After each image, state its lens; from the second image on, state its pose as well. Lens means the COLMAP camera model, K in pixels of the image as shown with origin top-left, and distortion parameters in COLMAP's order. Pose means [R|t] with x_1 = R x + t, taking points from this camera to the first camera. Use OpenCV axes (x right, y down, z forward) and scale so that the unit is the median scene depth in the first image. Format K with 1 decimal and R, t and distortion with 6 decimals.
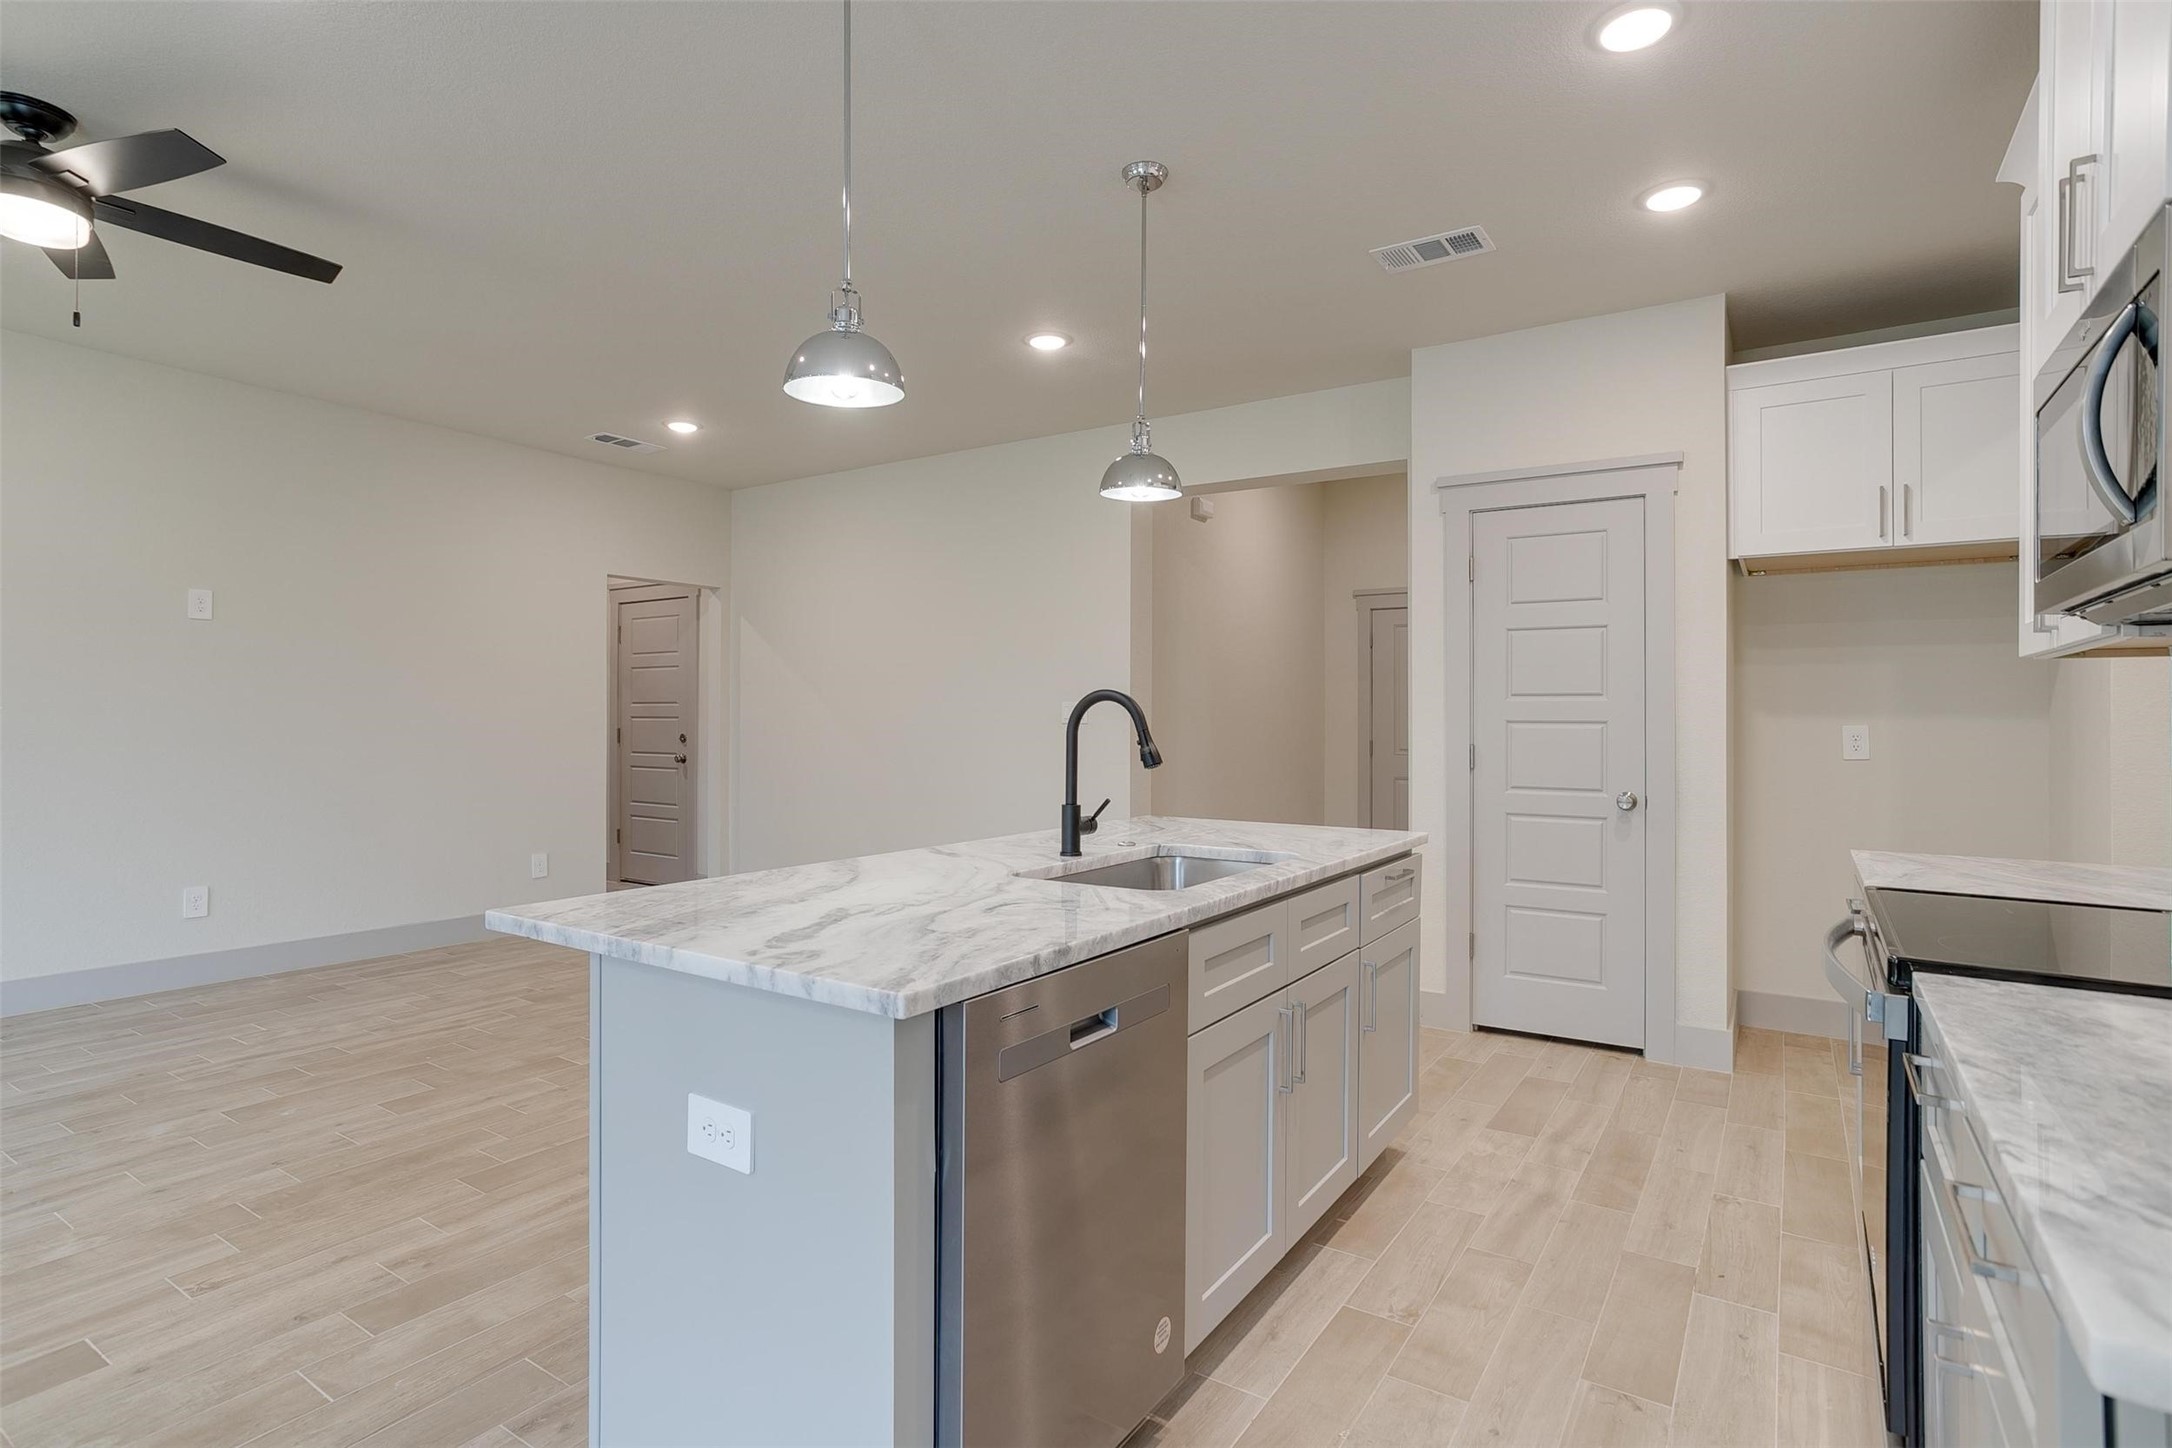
lens RADIAL K [[1089.7, 0, 1056.5], [0, 1089.7, 722.8], [0, 0, 1]] dist [-0.012645, 0.002907]
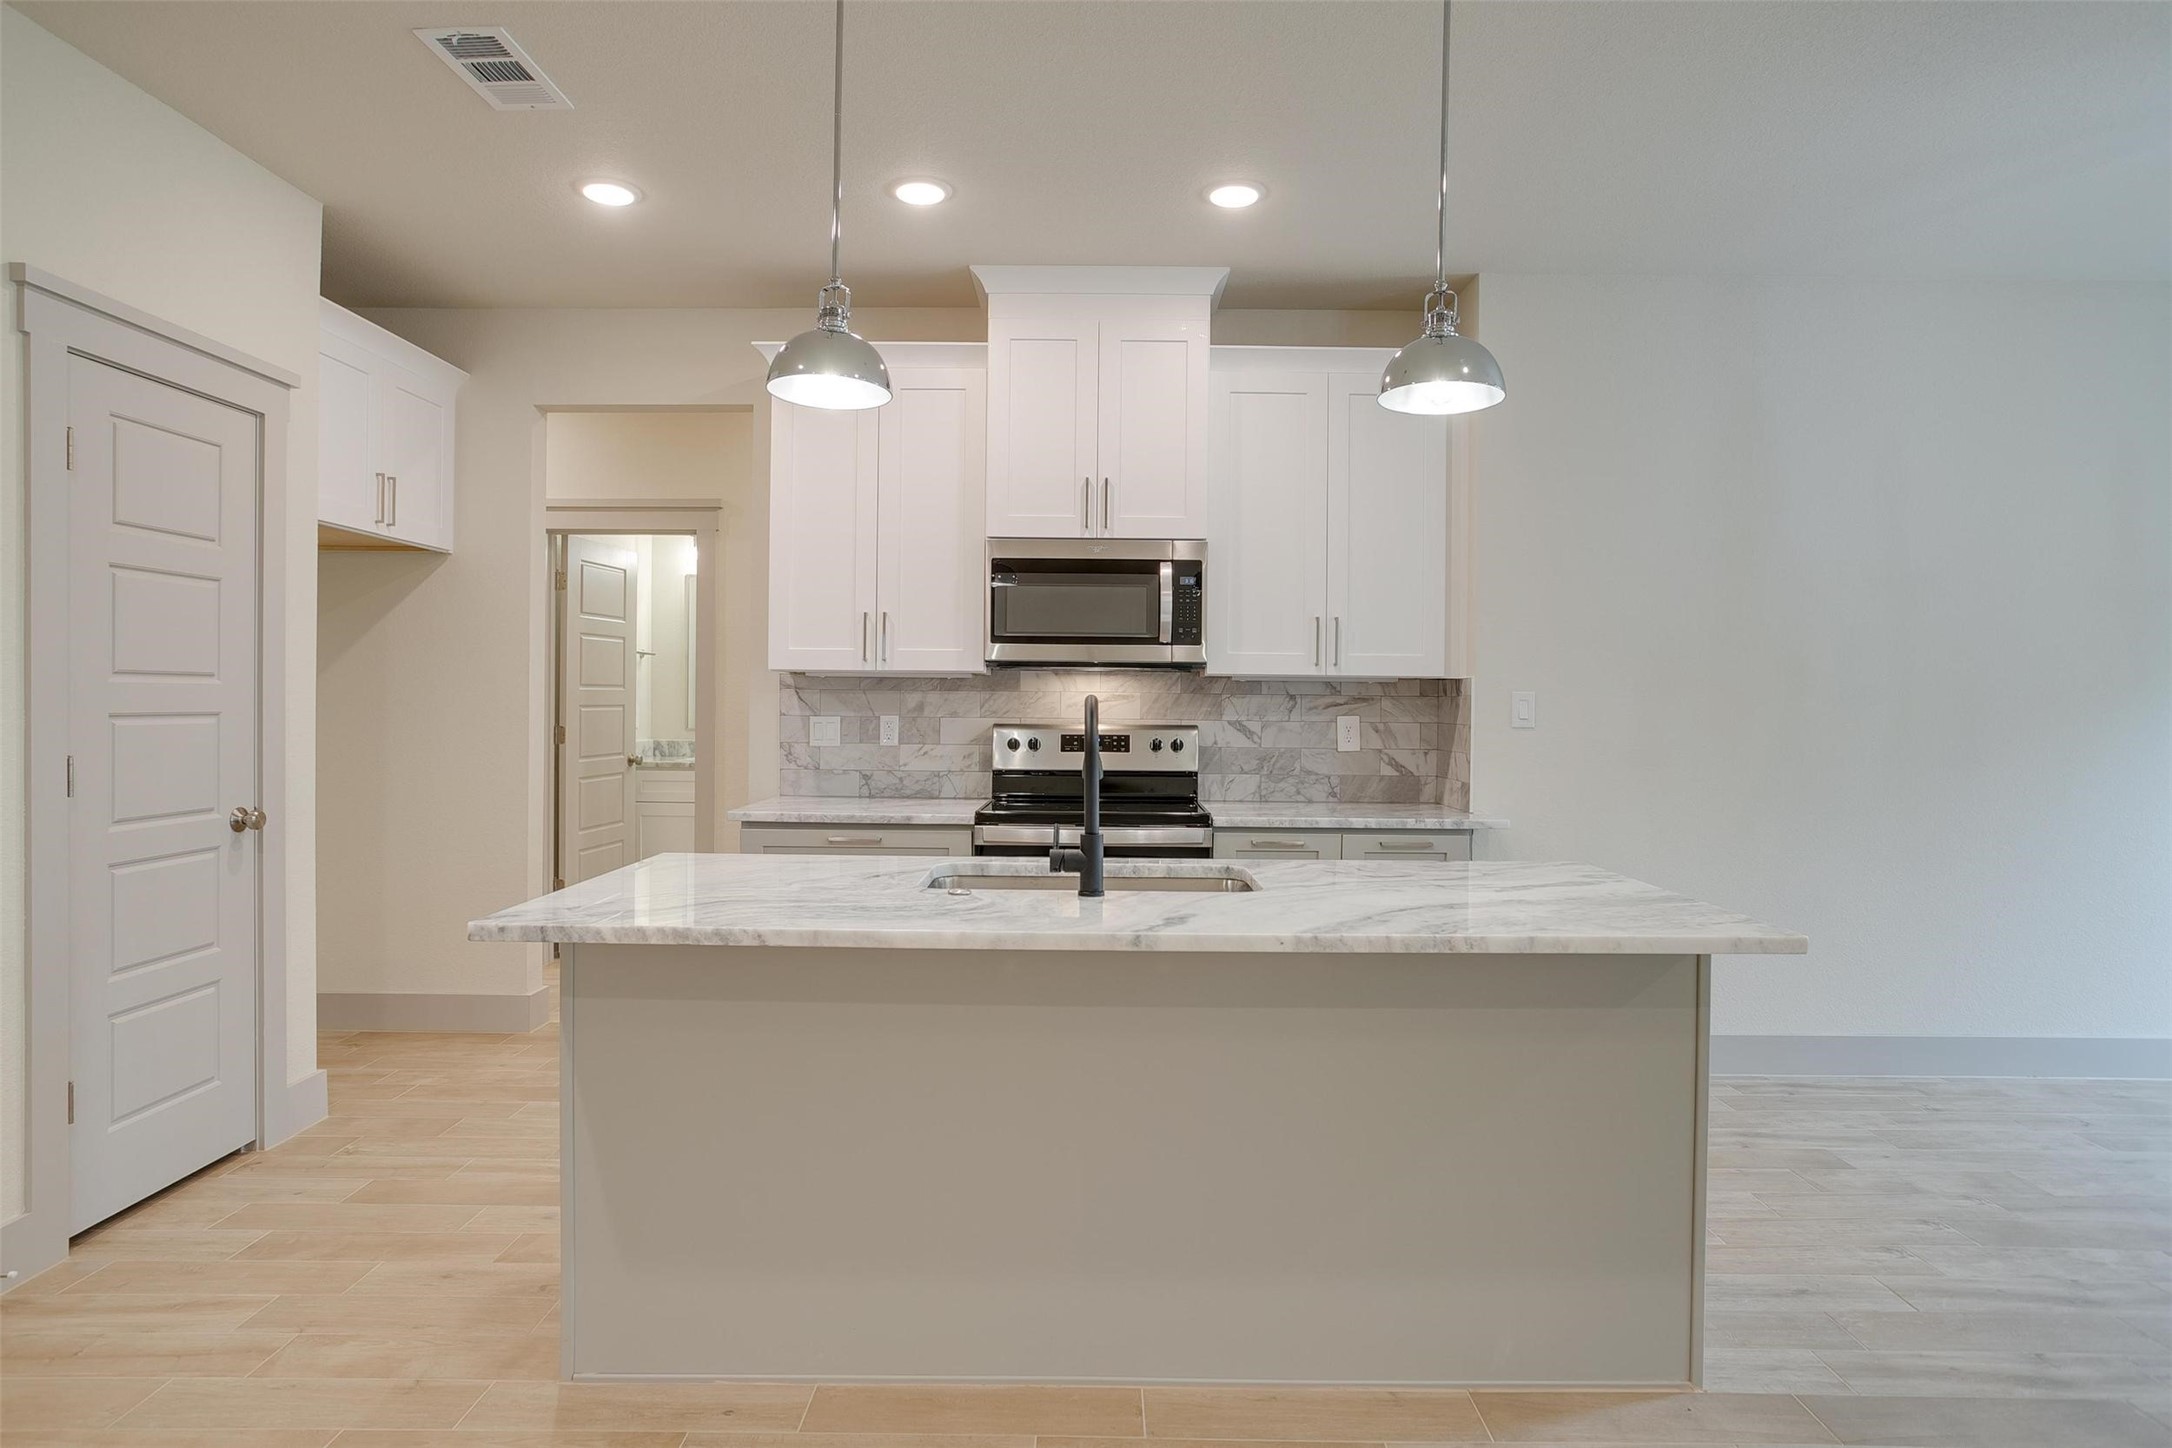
lens RADIAL K [[1195.5, 0, 1092.7], [0, 1195.5, 711.9], [0, 0, 1]] dist [0.001375, 0.005959]
pose [[-0.558551, -0.015589, 0.829324, -0.526047], [-0.009403, 0.999878, 0.012462, -0.018922], [-0.829417, -0.000837, -0.558630, 1.058899]]
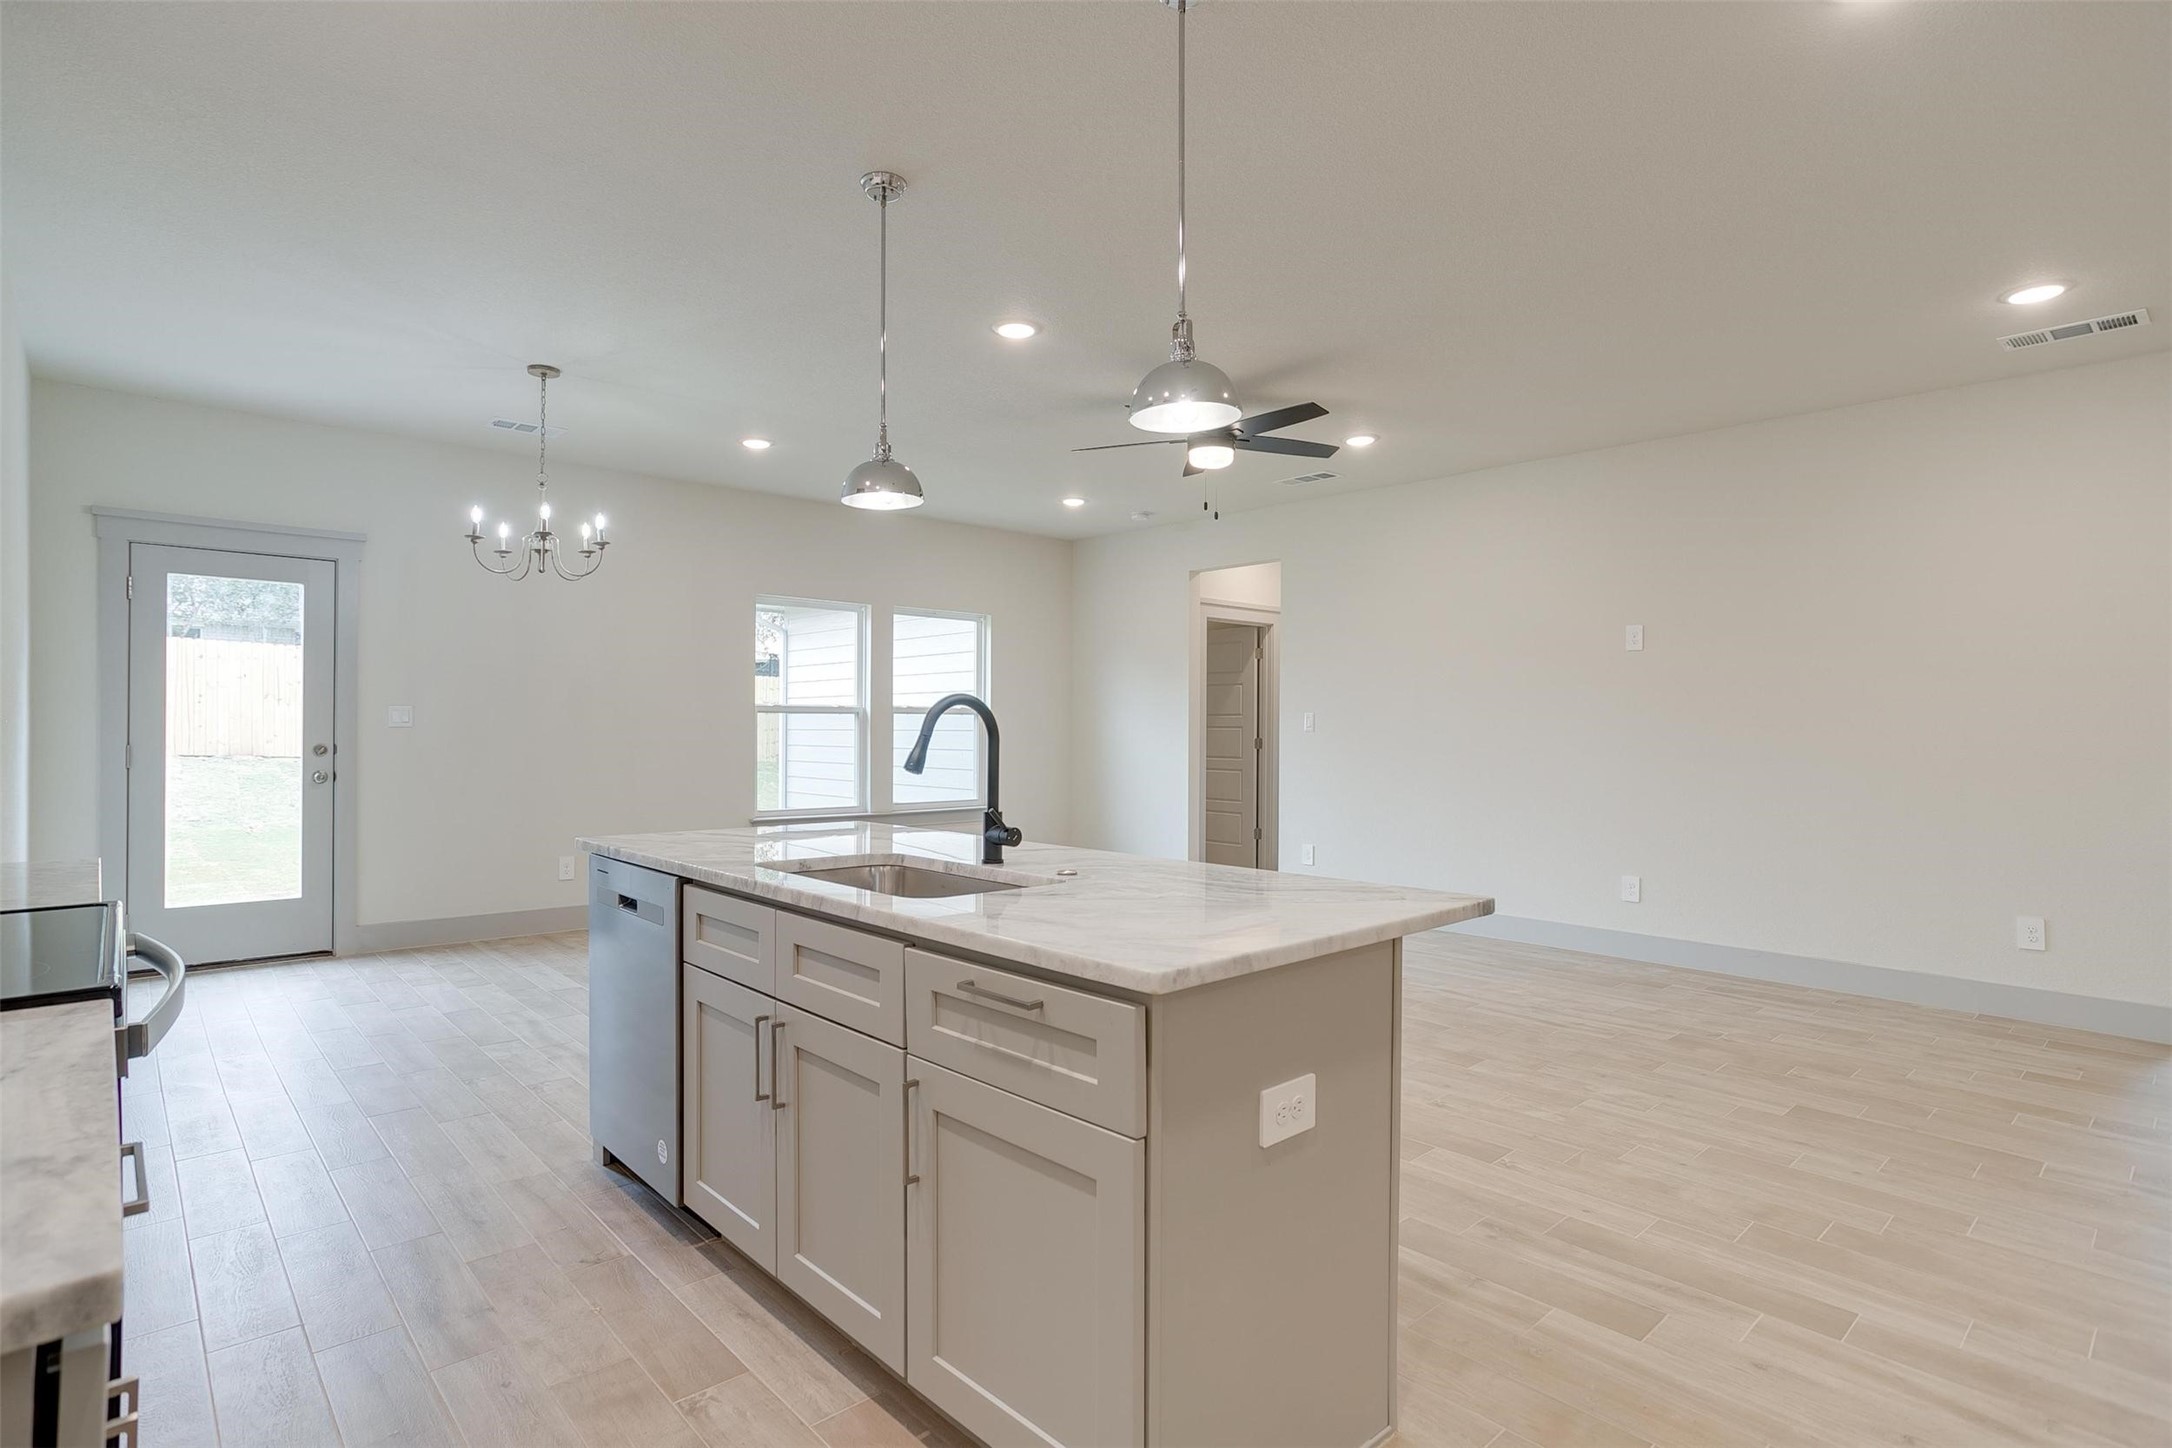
lens RADIAL K [[1089.7, 0, 1085.1], [0, 1089.7, 754.1], [0, 0, 1]] dist [-0.012645, 0.002907]
pose [[-0.236029, 0.013103, -0.971658, 0.666273], [-0.010609, 0.999815, 0.016060, 0.005525], [0.971688, 0.014099, -0.235846, 0.922426]]
